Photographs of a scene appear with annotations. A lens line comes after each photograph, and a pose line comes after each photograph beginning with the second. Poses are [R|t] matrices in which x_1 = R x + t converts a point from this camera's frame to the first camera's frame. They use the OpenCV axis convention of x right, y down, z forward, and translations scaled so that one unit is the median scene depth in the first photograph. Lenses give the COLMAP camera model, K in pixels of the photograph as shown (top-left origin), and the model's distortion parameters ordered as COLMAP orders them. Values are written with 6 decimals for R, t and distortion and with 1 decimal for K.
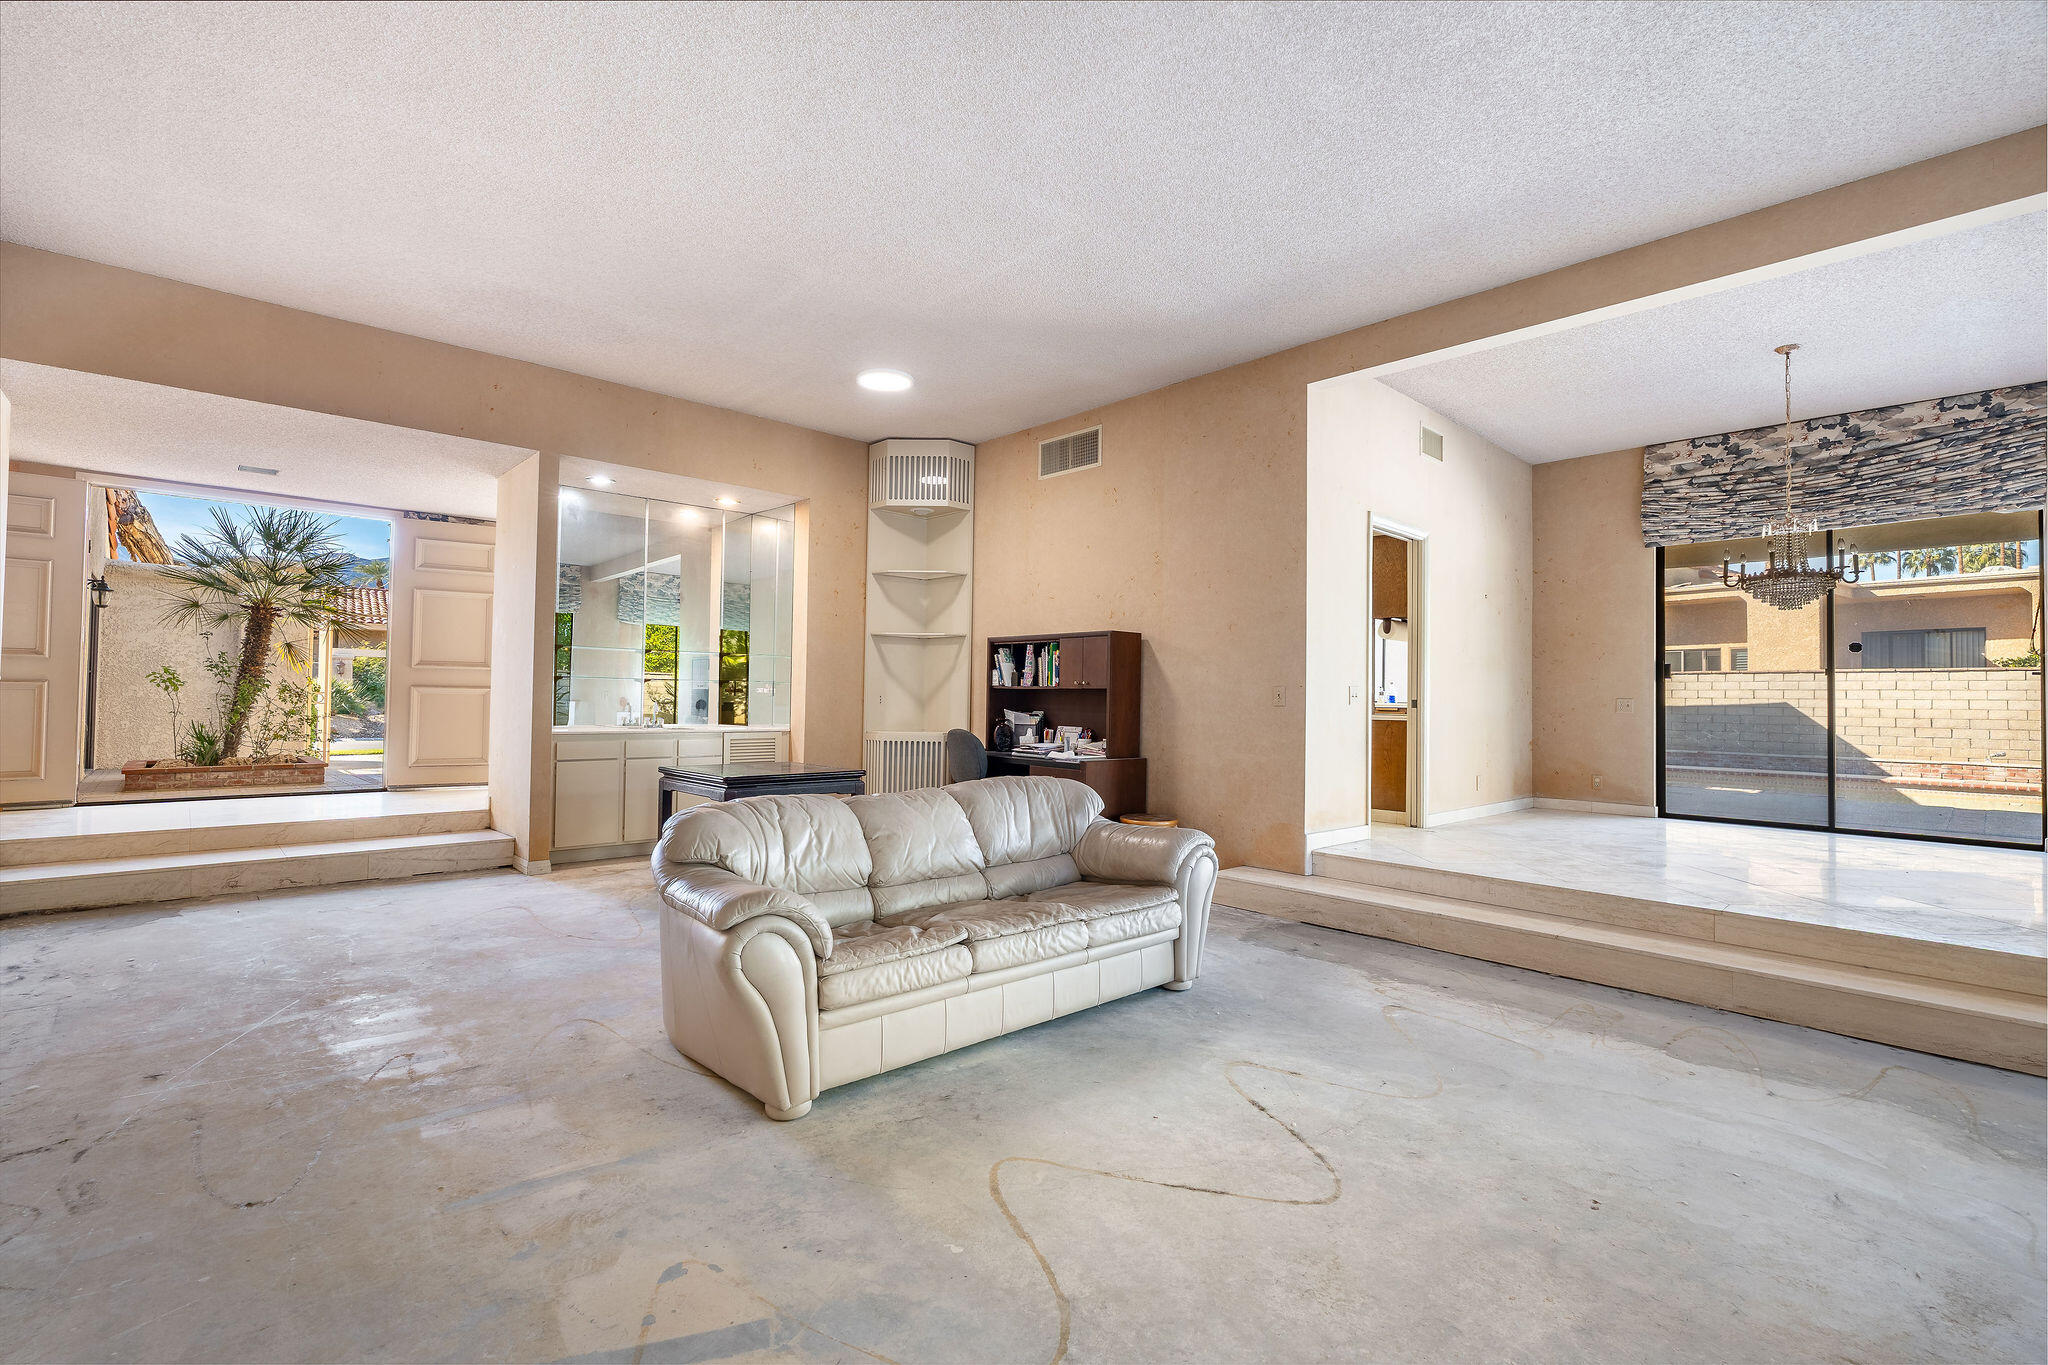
lens RADIAL K [[915.4, 0, 1021.5], [0, 915.4, 676.7], [0, 0, 1]] dist [-0.007567, 0.001630]
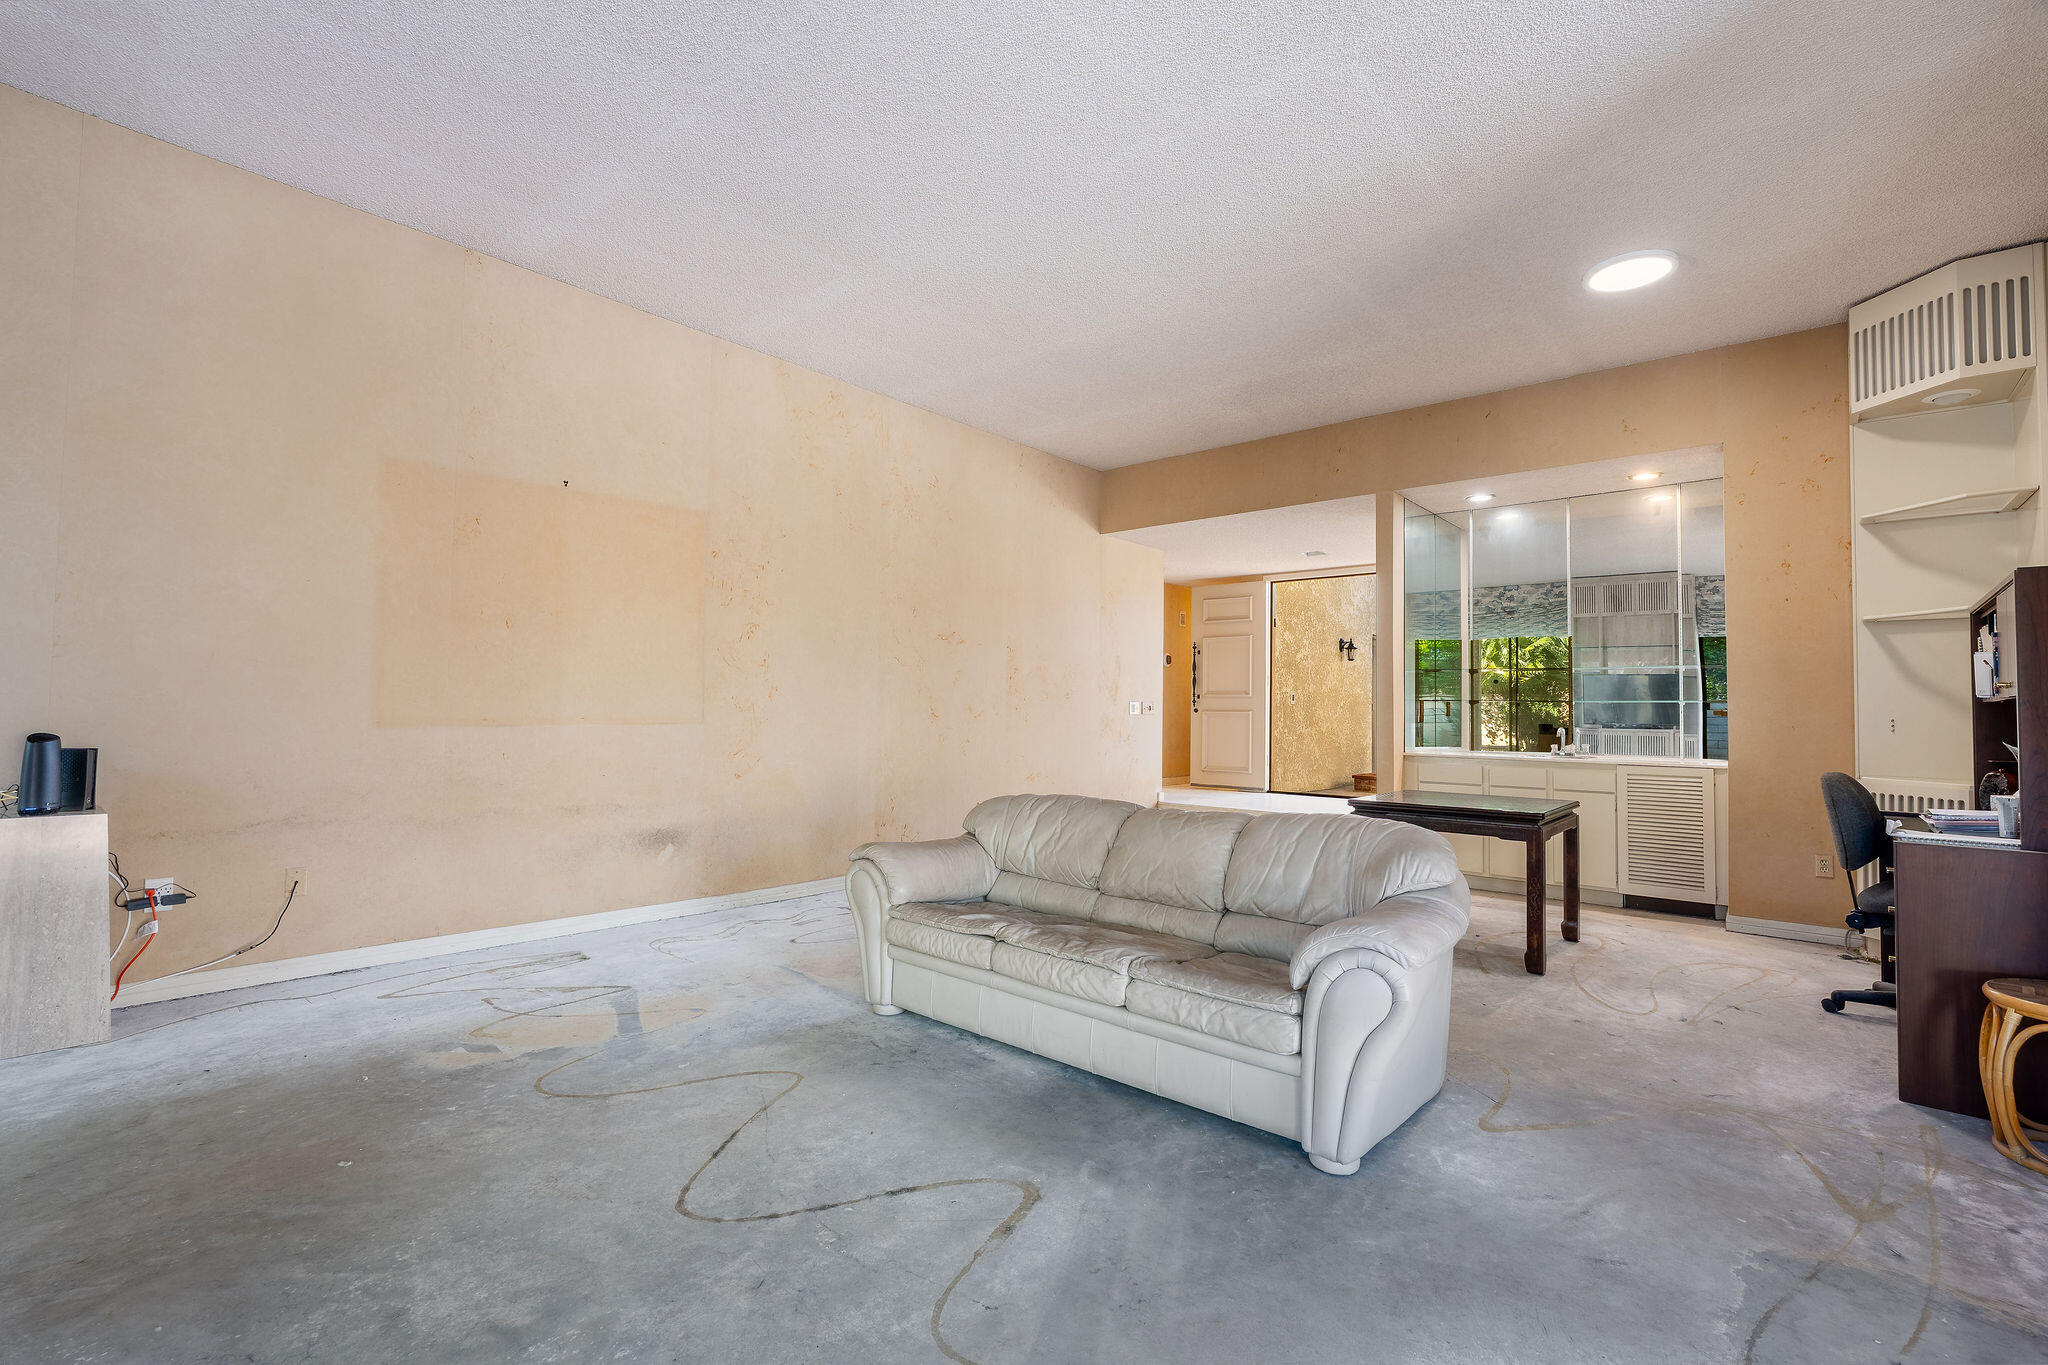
lens RADIAL K [[915.4, 0, 1021.5], [0, 915.4, 676.7], [0, 0, 1]] dist [-0.007567, 0.001630]
pose [[0.106672, -0.051229, -0.992974, 1.021573], [0.011991, 0.998665, -0.050234, 0.043064], [0.994222, -0.006548, 0.107144, 0.936854]]
